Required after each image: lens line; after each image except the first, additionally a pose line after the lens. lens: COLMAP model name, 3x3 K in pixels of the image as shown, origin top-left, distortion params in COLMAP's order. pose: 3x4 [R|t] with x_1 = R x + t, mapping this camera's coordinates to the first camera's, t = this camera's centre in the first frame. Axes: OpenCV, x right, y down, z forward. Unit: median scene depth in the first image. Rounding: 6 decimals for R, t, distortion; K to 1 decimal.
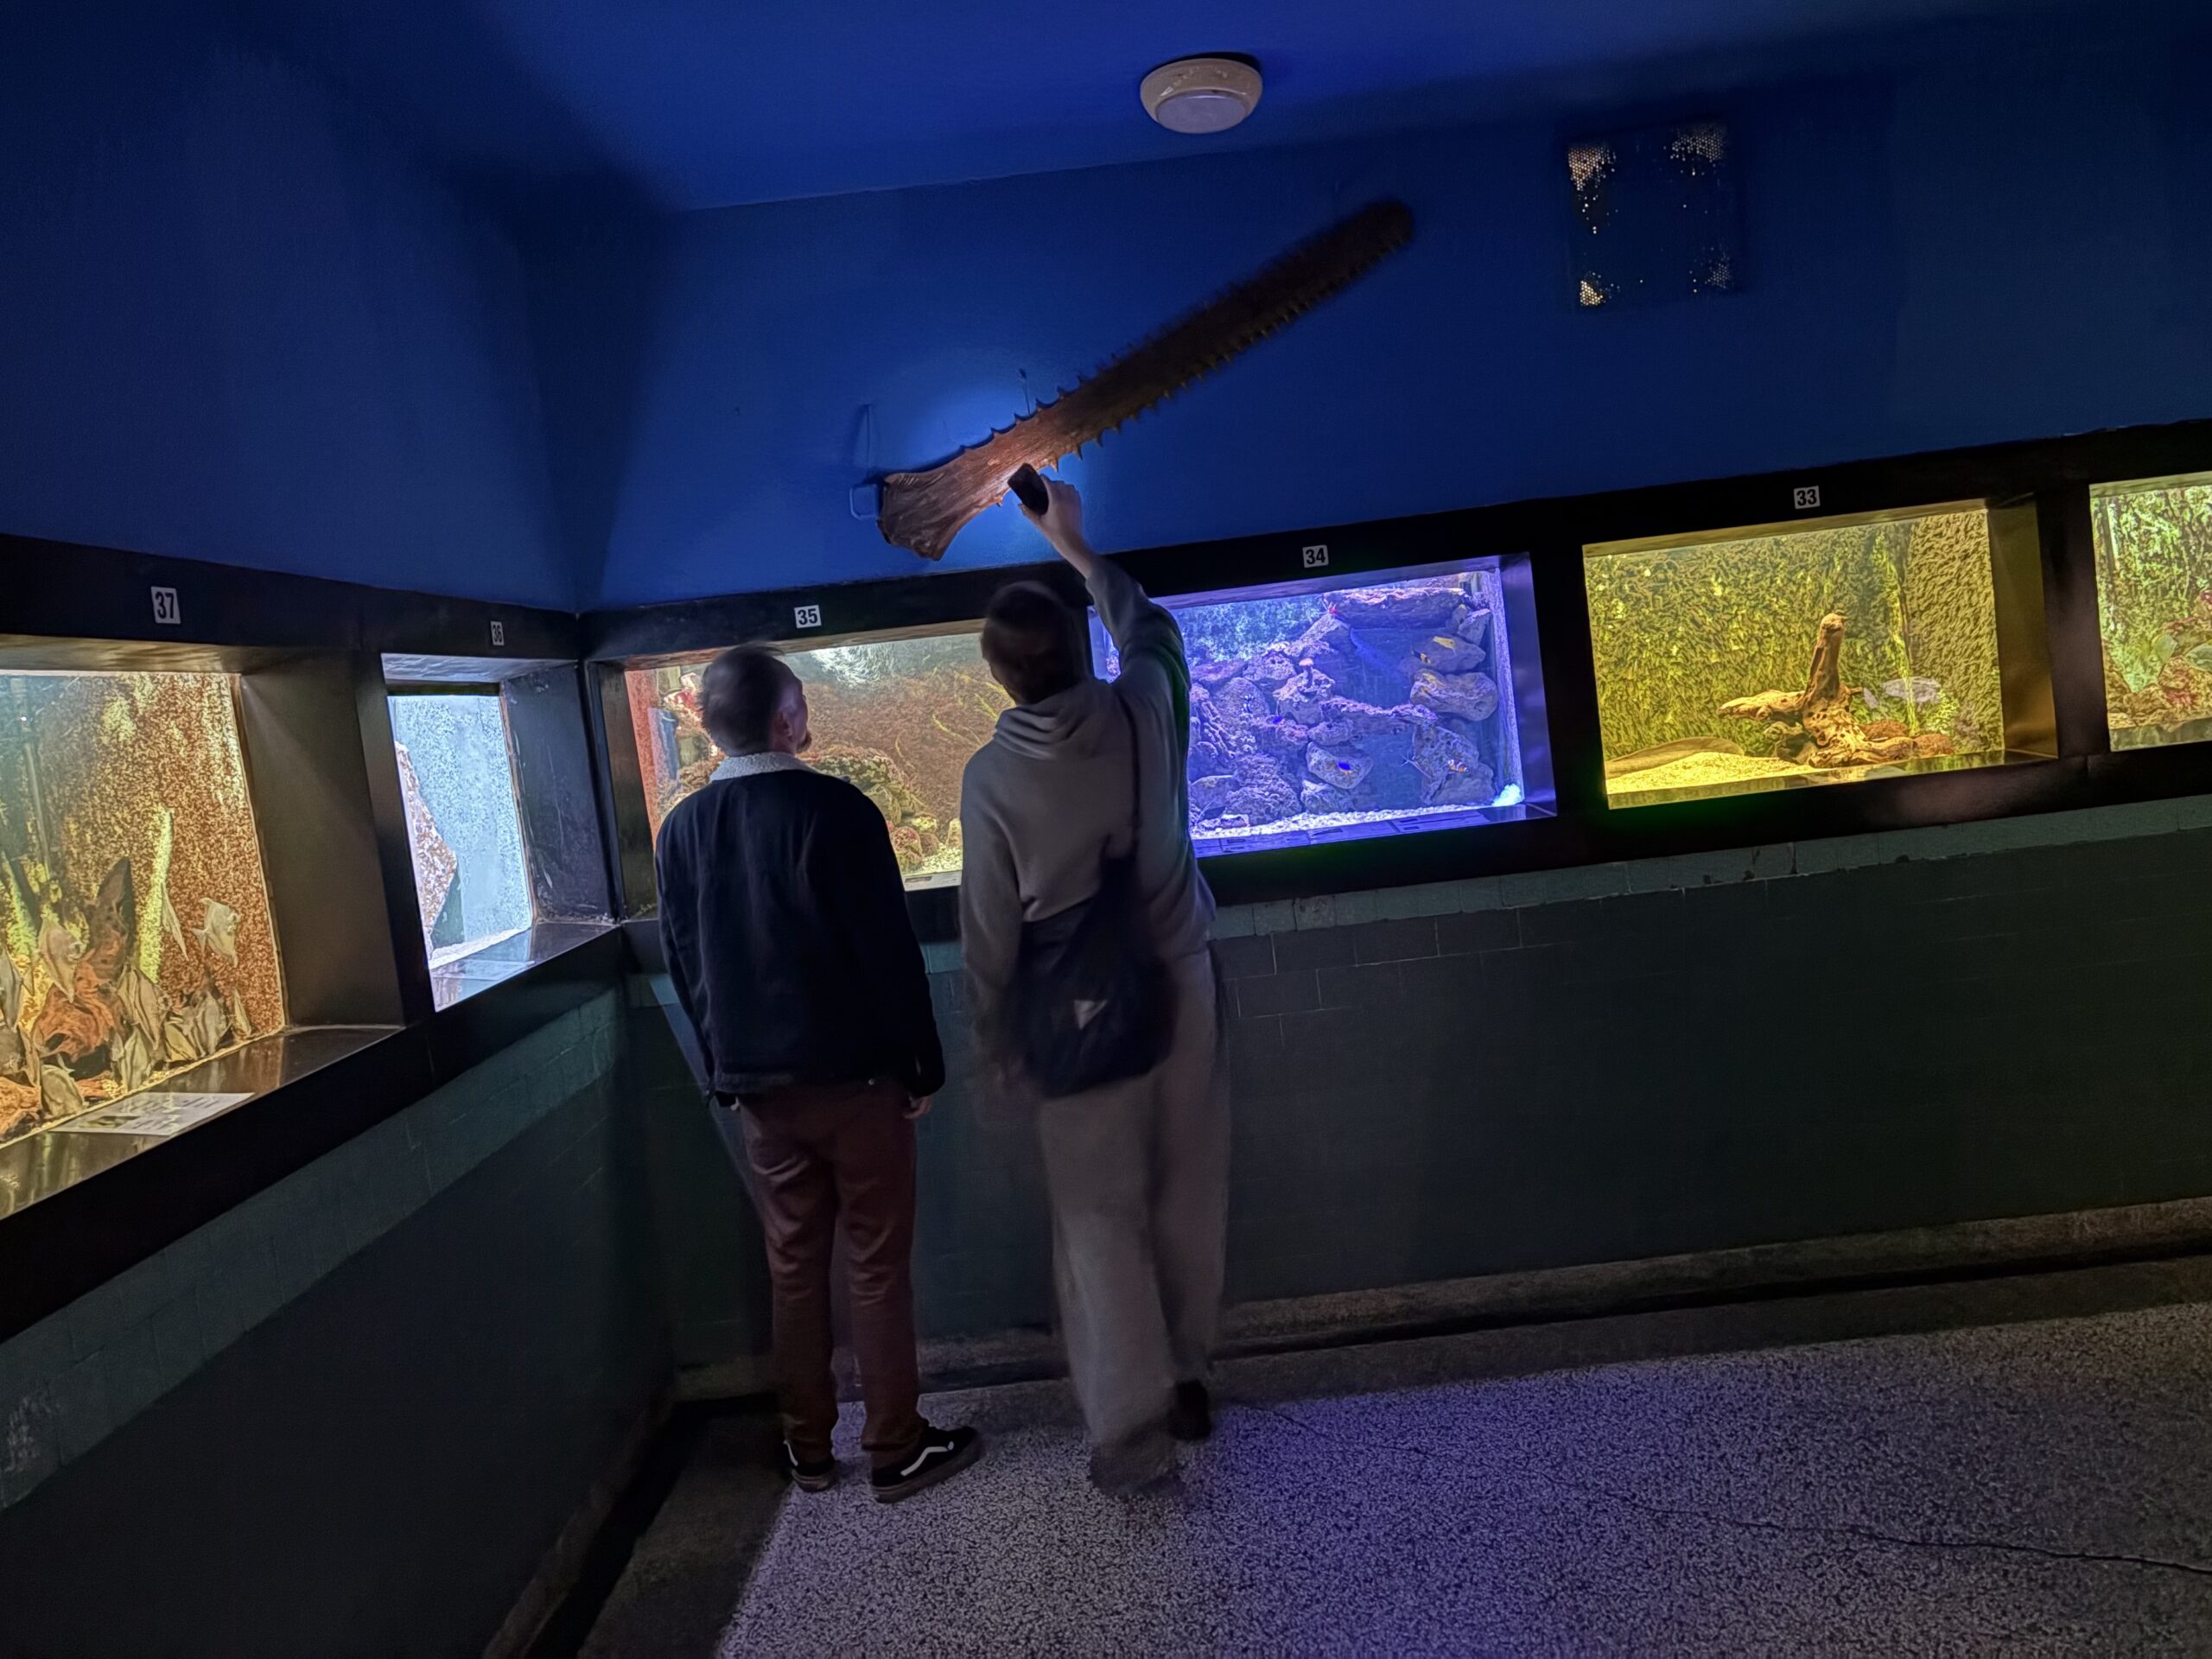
lens RADIAL K [[1664.5, 0, 1094.4], [0, 1664.5, 840.4], [0, 0, 1]] dist [0.066419, 0.000148]
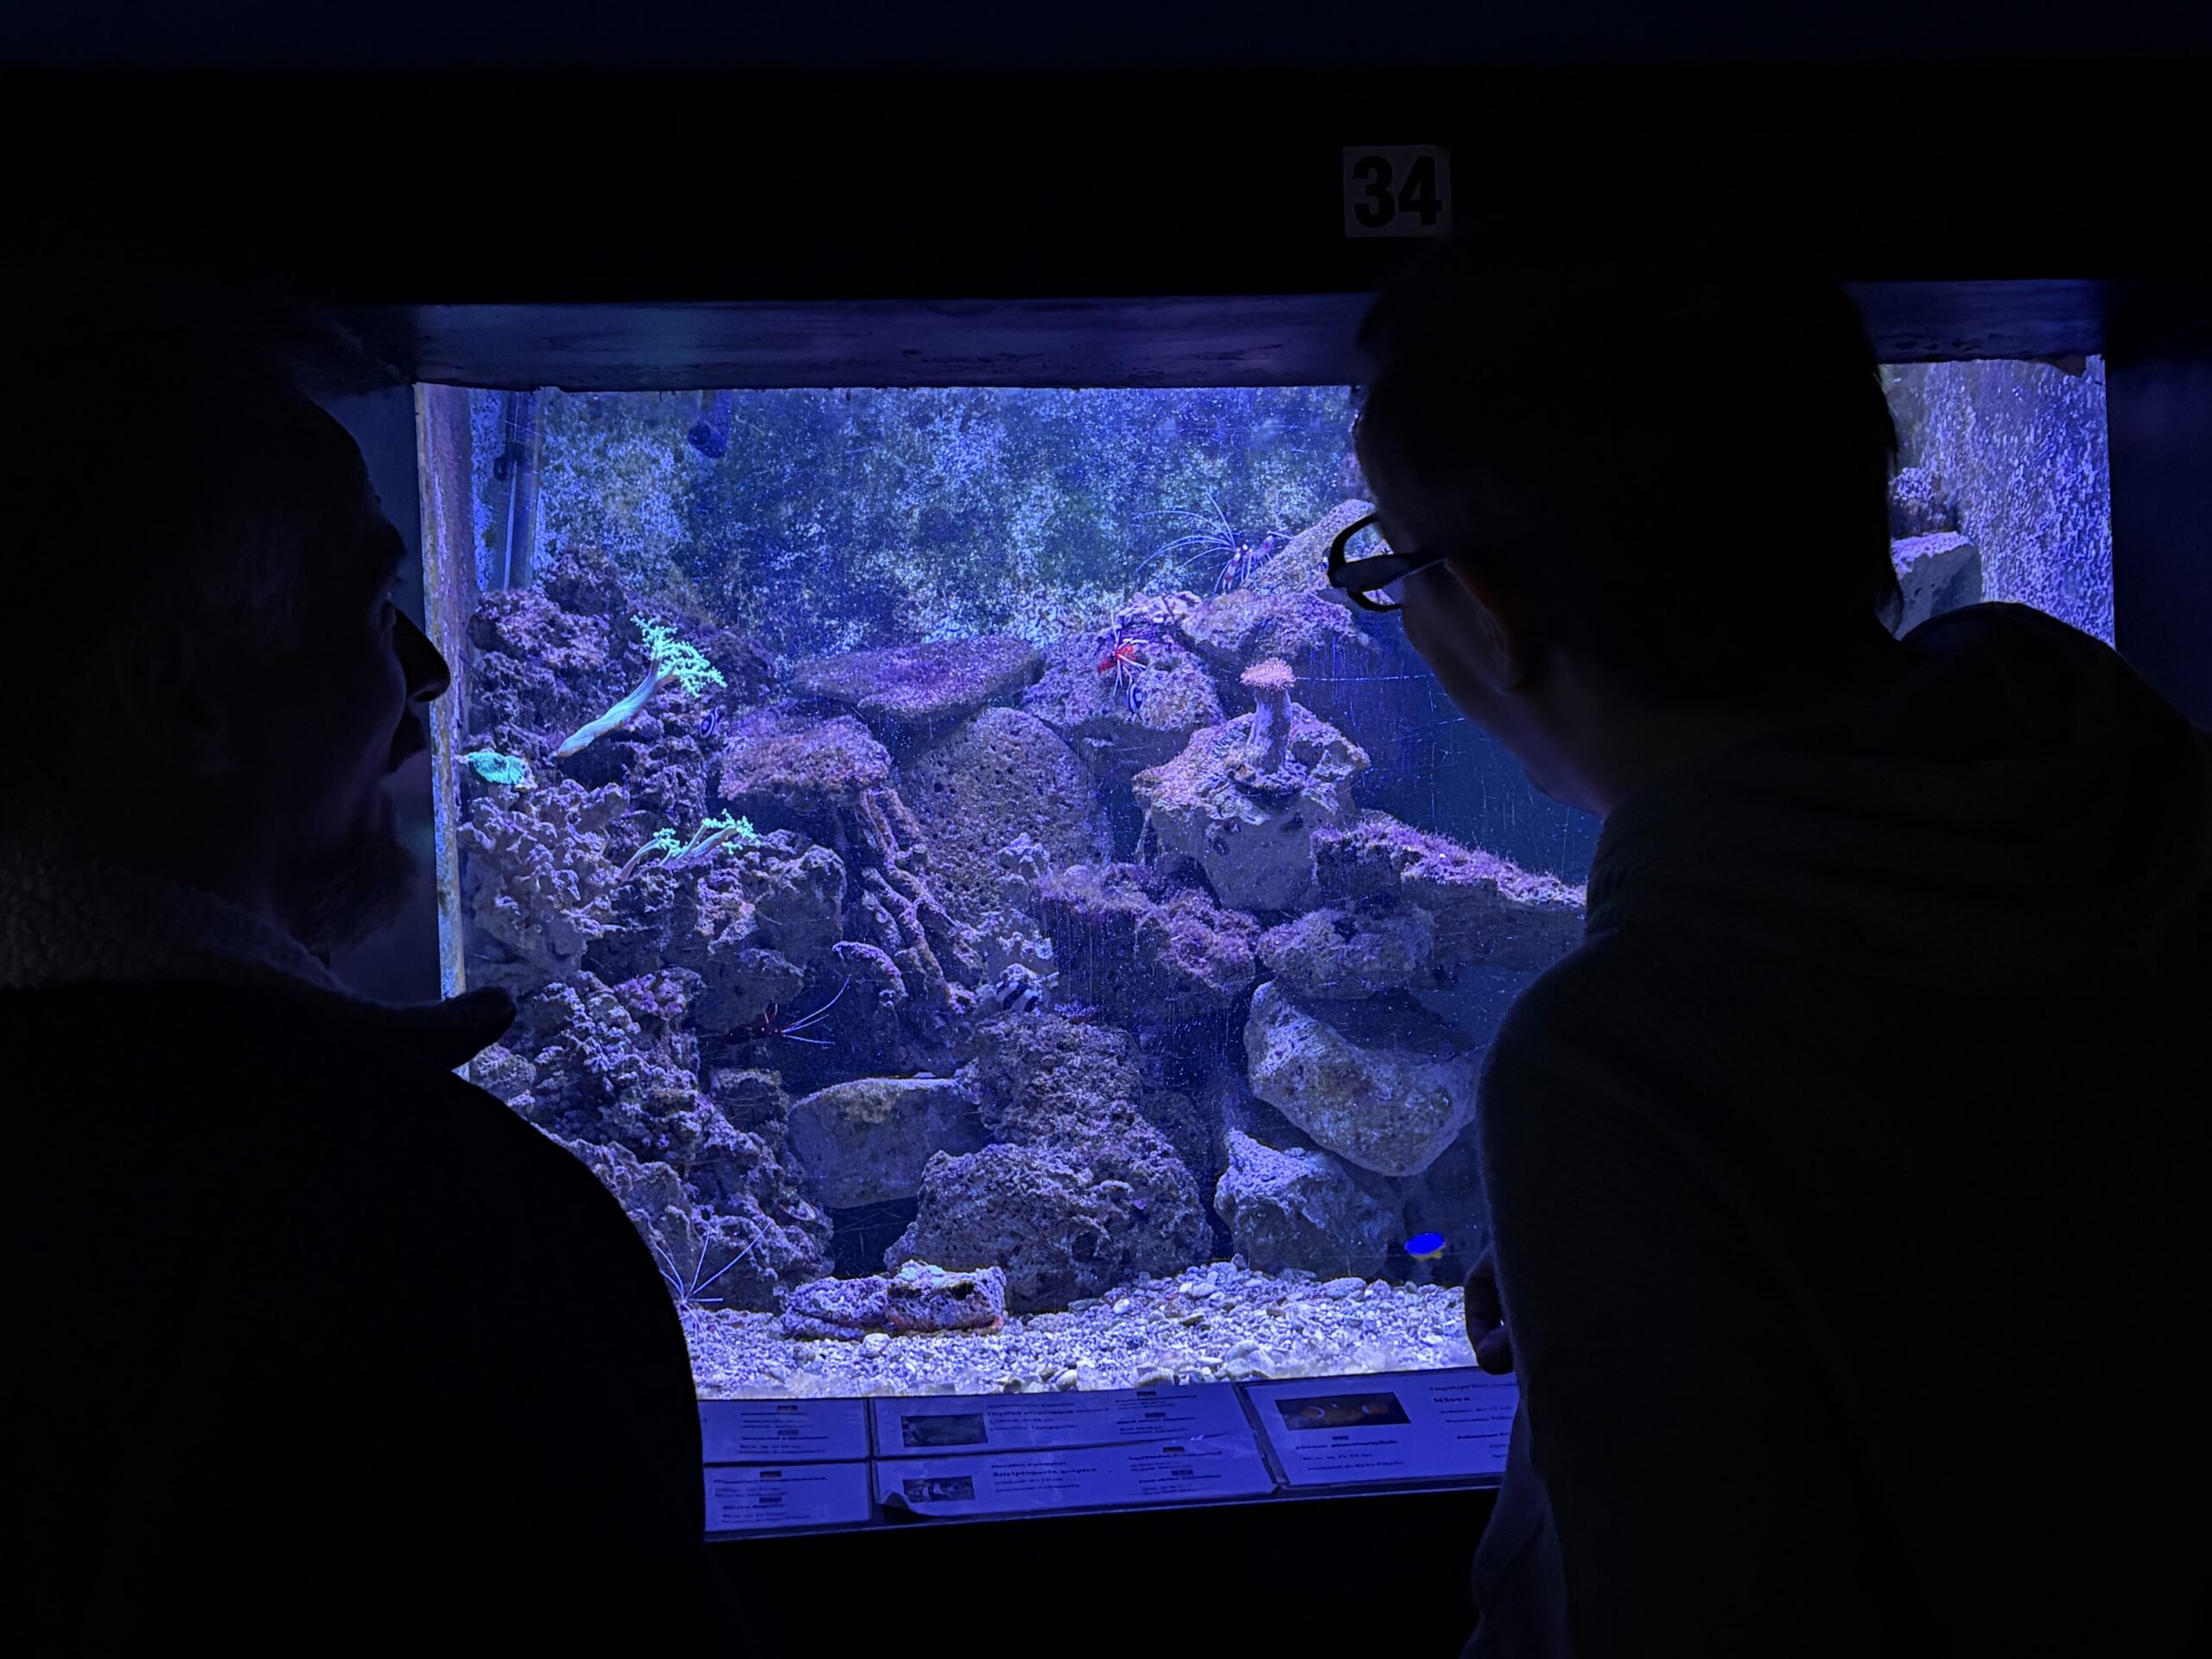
lens RADIAL K [[2700.2, 0, 1111.2], [0, 2700.2, 832.6], [0, 0, 1]] dist [0.036277, 0.000000]
pose [[0.988852, 0.077063, 0.127409, 0.050667], [-0.071365, 0.996261, -0.048697, -0.059567], [-0.130685, 0.039062, 0.990654, 0.584537]]
